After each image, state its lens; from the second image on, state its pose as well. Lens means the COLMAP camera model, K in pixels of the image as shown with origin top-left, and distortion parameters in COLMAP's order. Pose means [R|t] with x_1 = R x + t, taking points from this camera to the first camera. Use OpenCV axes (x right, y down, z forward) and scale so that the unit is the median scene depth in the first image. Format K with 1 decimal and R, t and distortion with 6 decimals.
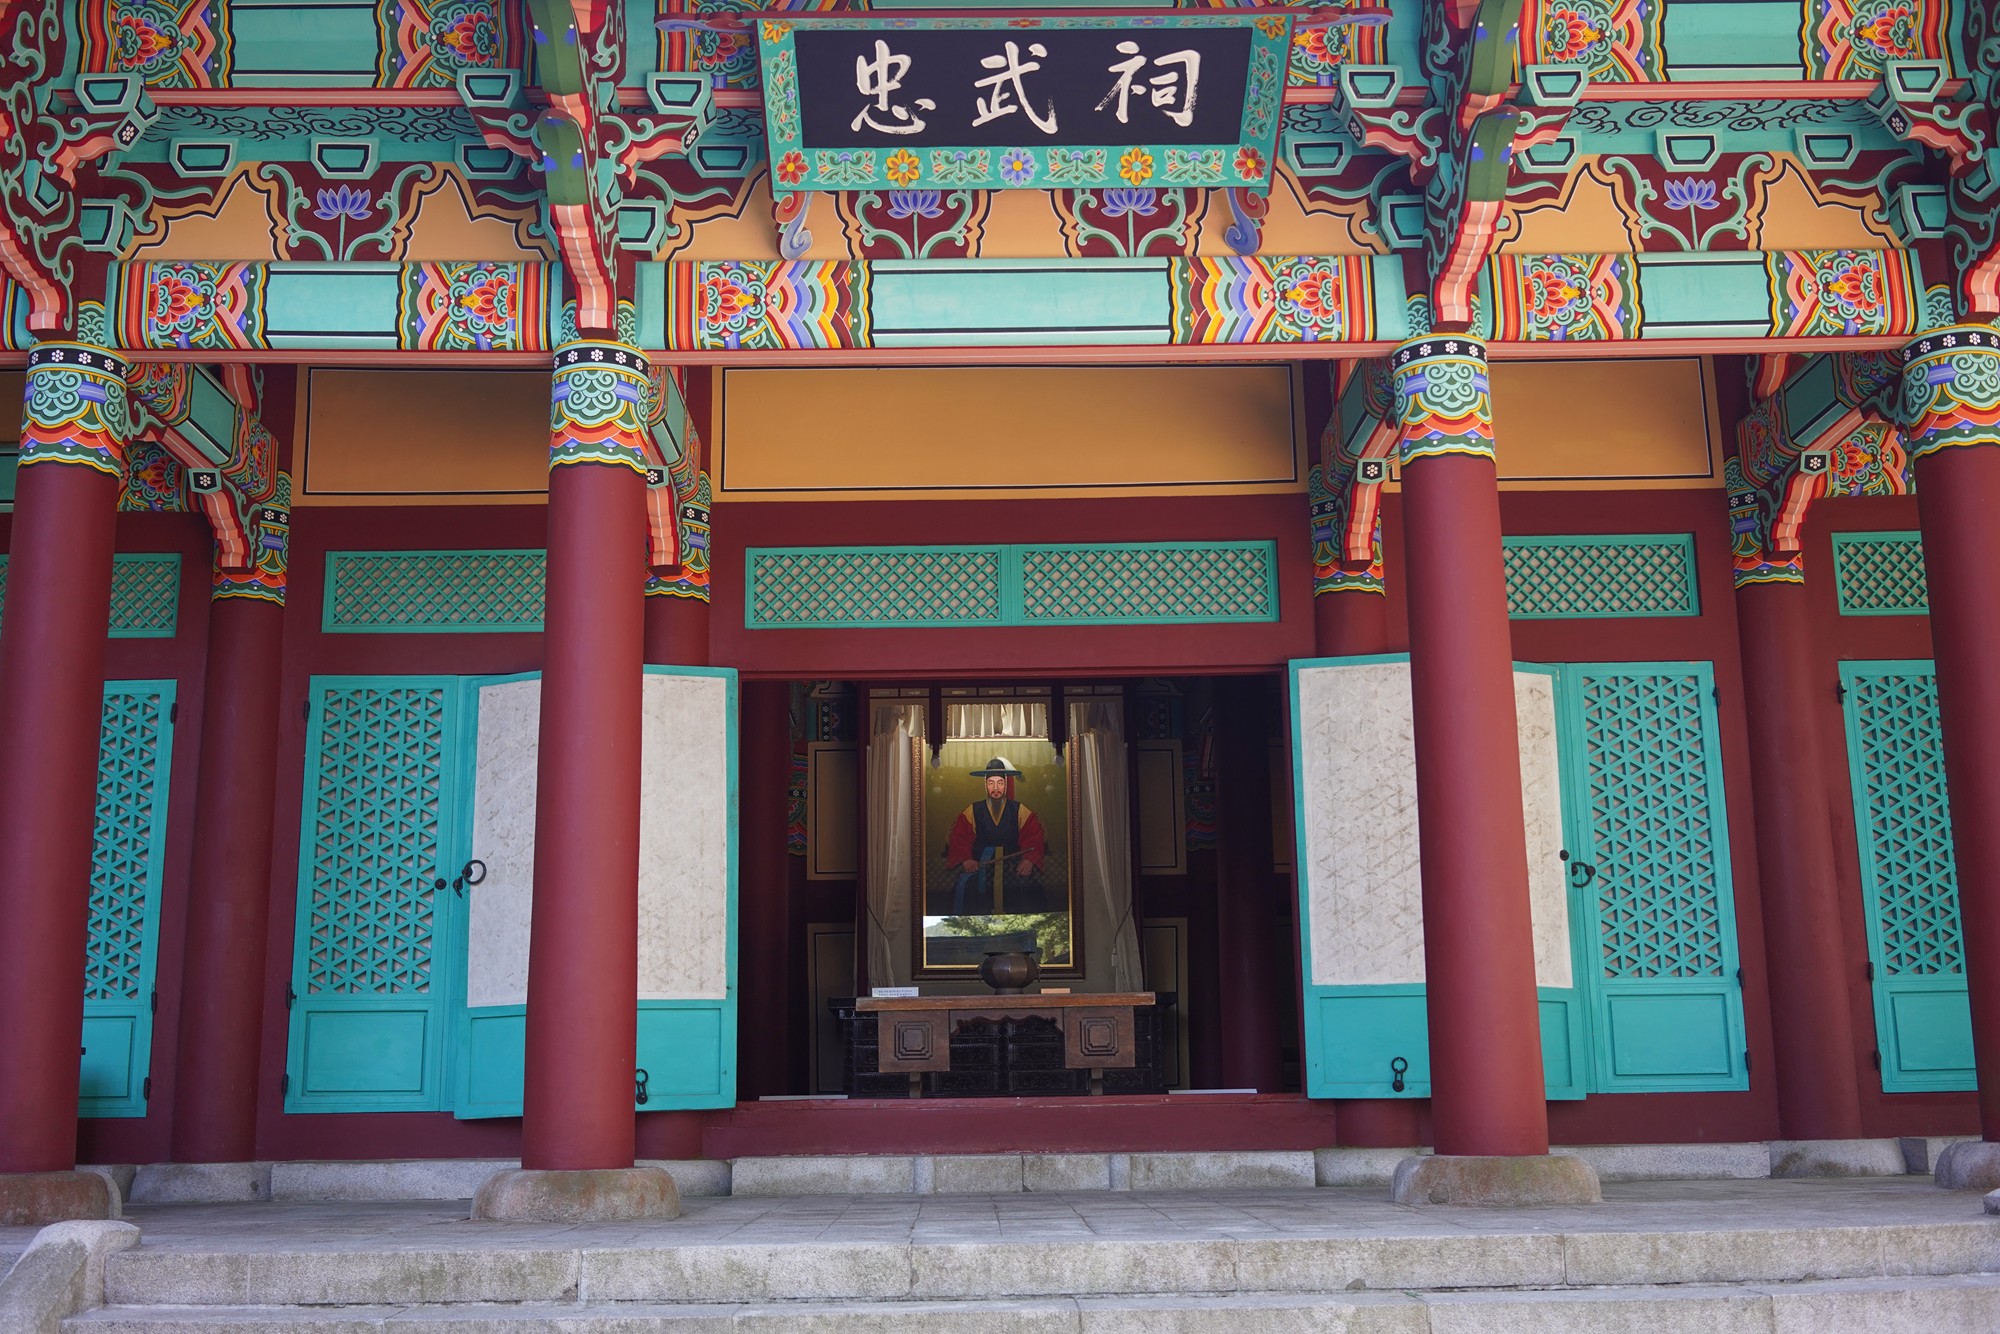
lens RADIAL K [[2061.3, 0, 995.4], [0, 2061.3, 675.7], [0, 0, 1]] dist [0.046753, -0.229021]
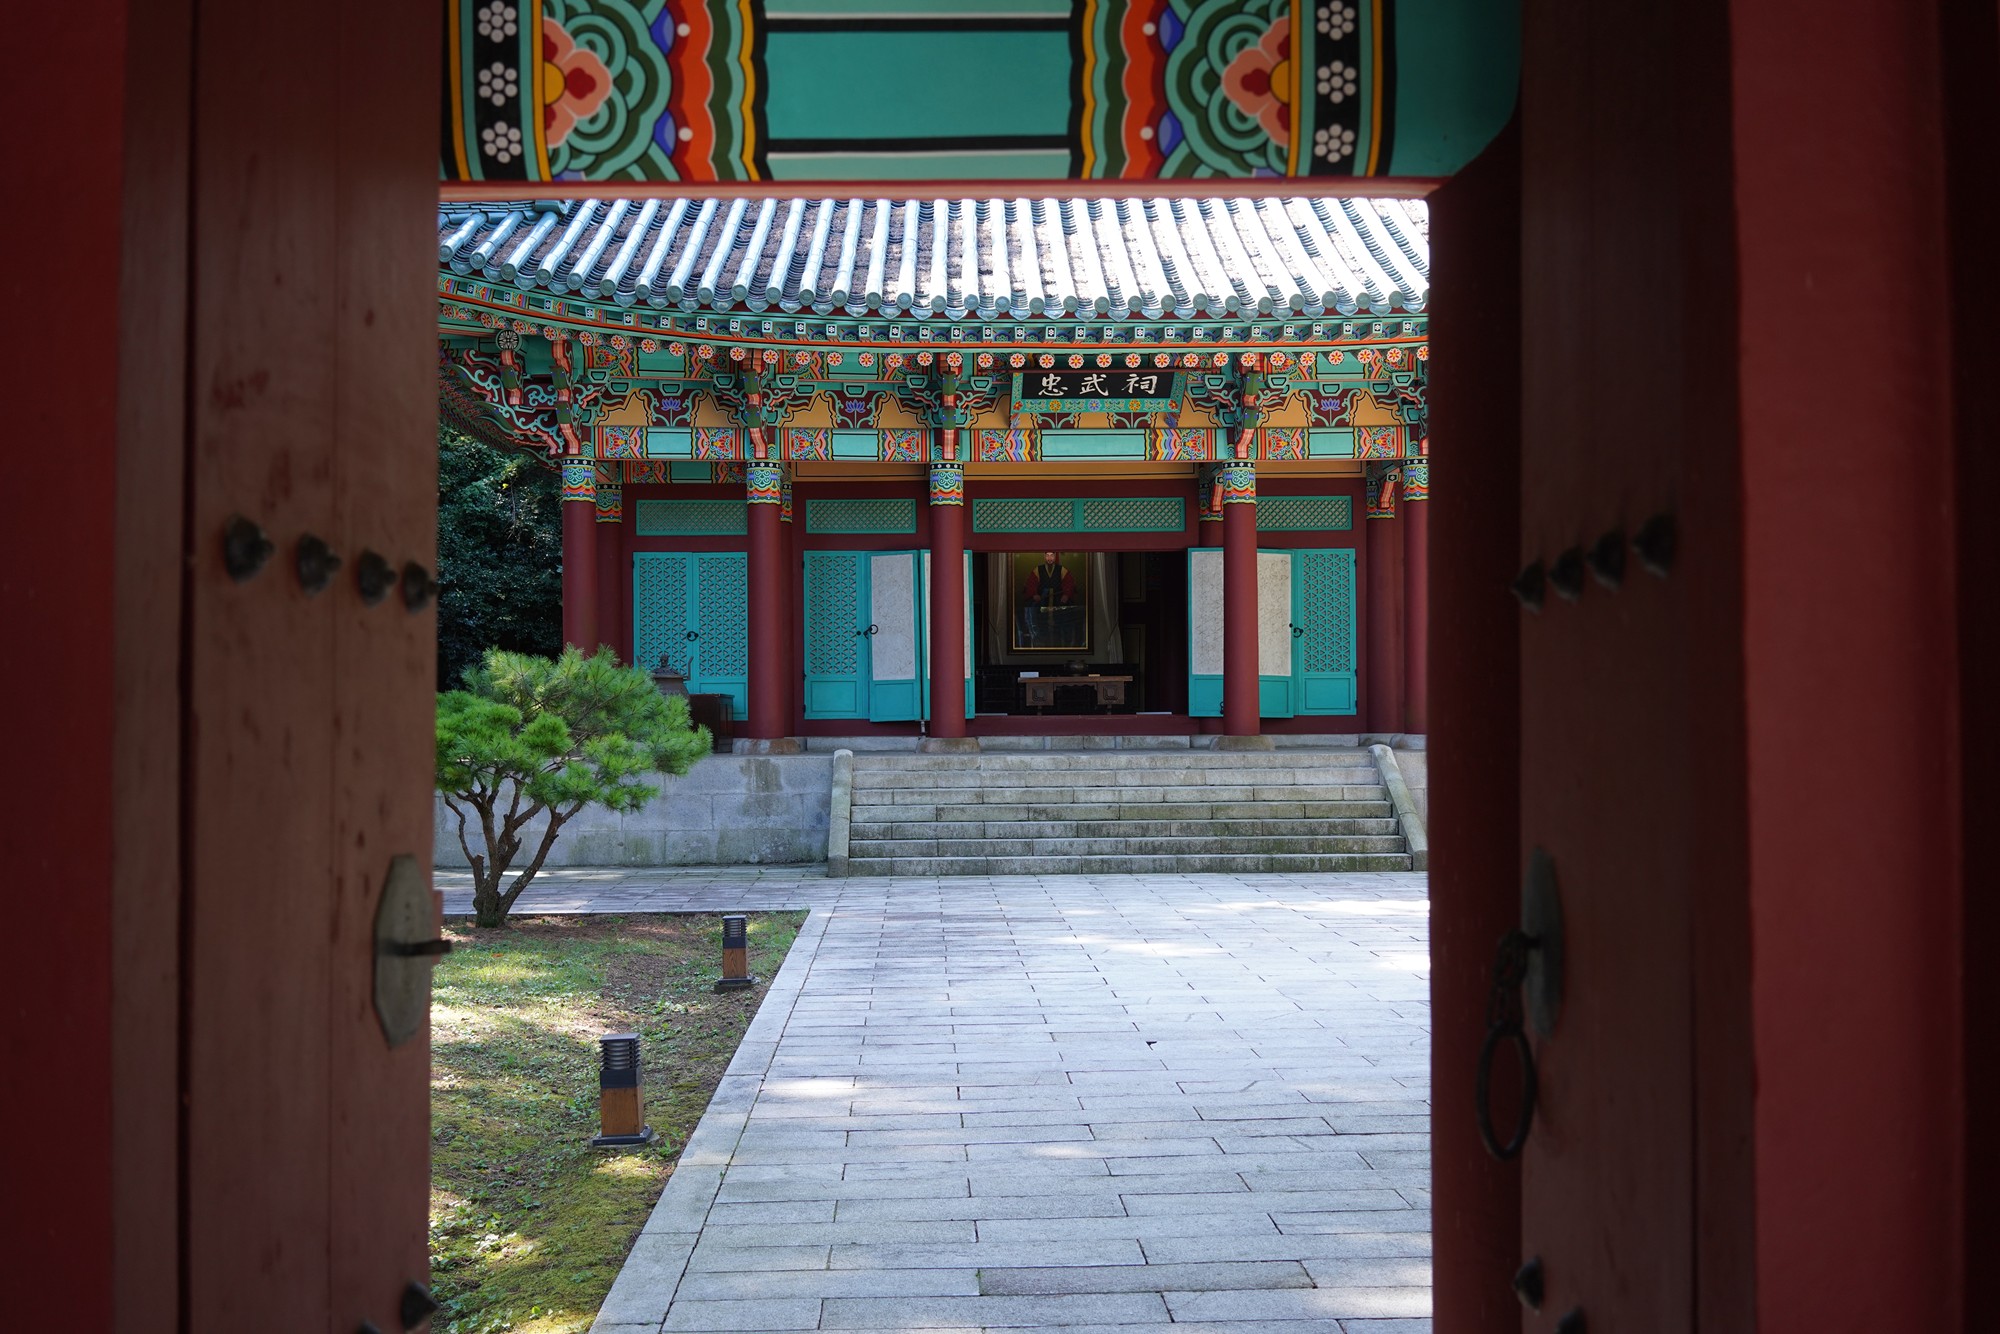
lens RADIAL K [[2049.7, 0, 991.6], [0, 2049.7, 685.0], [0, 0, 1]] dist [0.056768, -0.208670]
pose [[0.999811, 0.007146, 0.018093, -0.149764], [-0.010492, 0.981306, 0.192166, -0.336691], [-0.016381, -0.192319, 0.981196, -1.564432]]
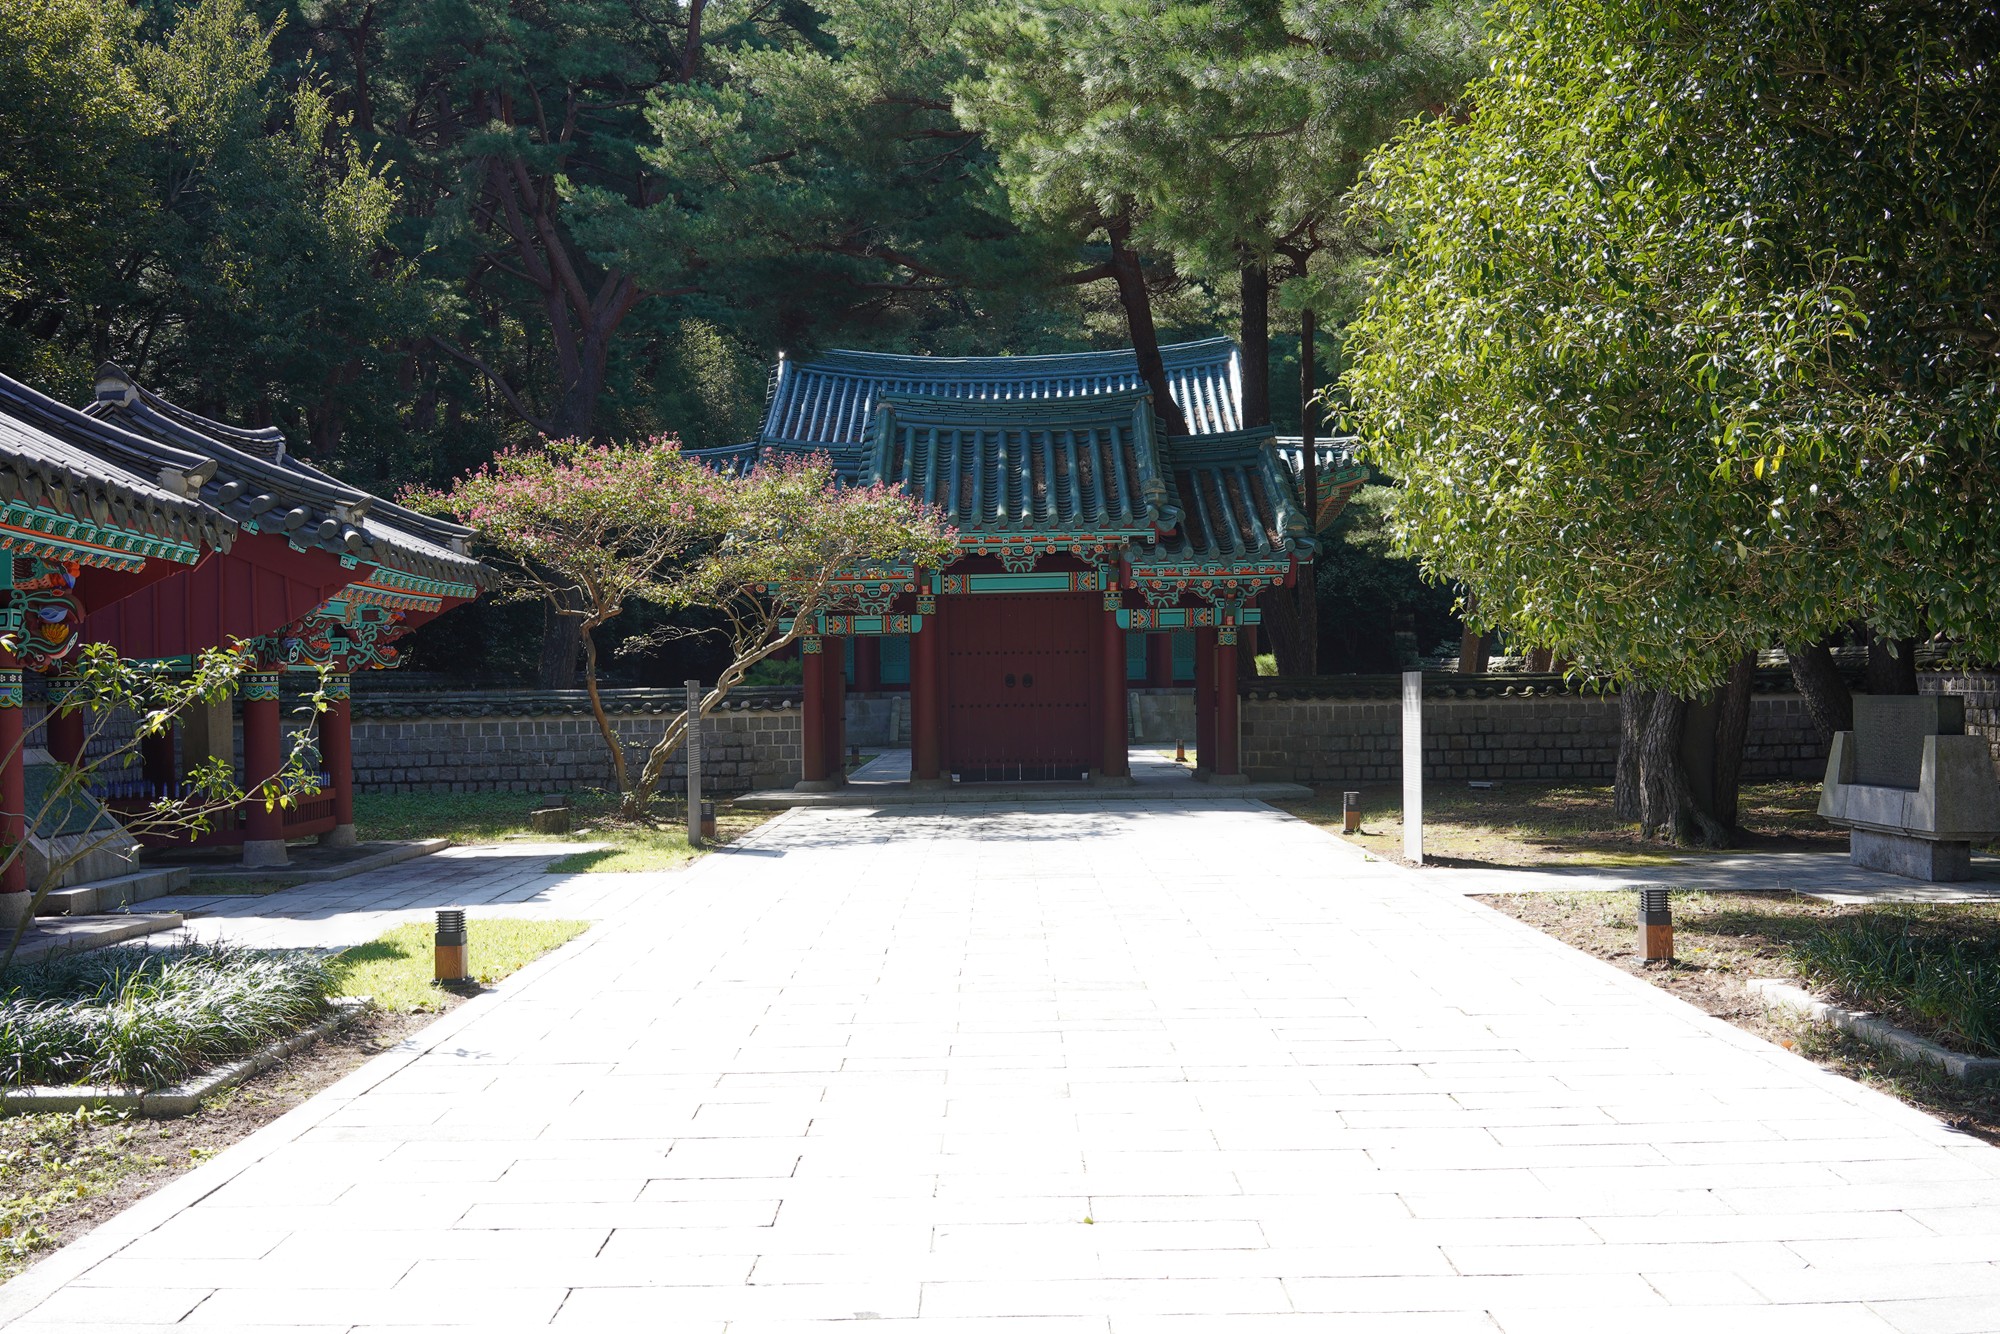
lens RADIAL K [[2049.7, 0, 991.6], [0, 2049.7, 685.0], [0, 0, 1]] dist [0.056768, -0.208670]
pose [[0.999718, -0.000322, -0.023761, 0.084373], [0.005274, 0.977980, 0.208631, -0.919762], [0.023170, -0.208698, 0.977706, -4.324047]]
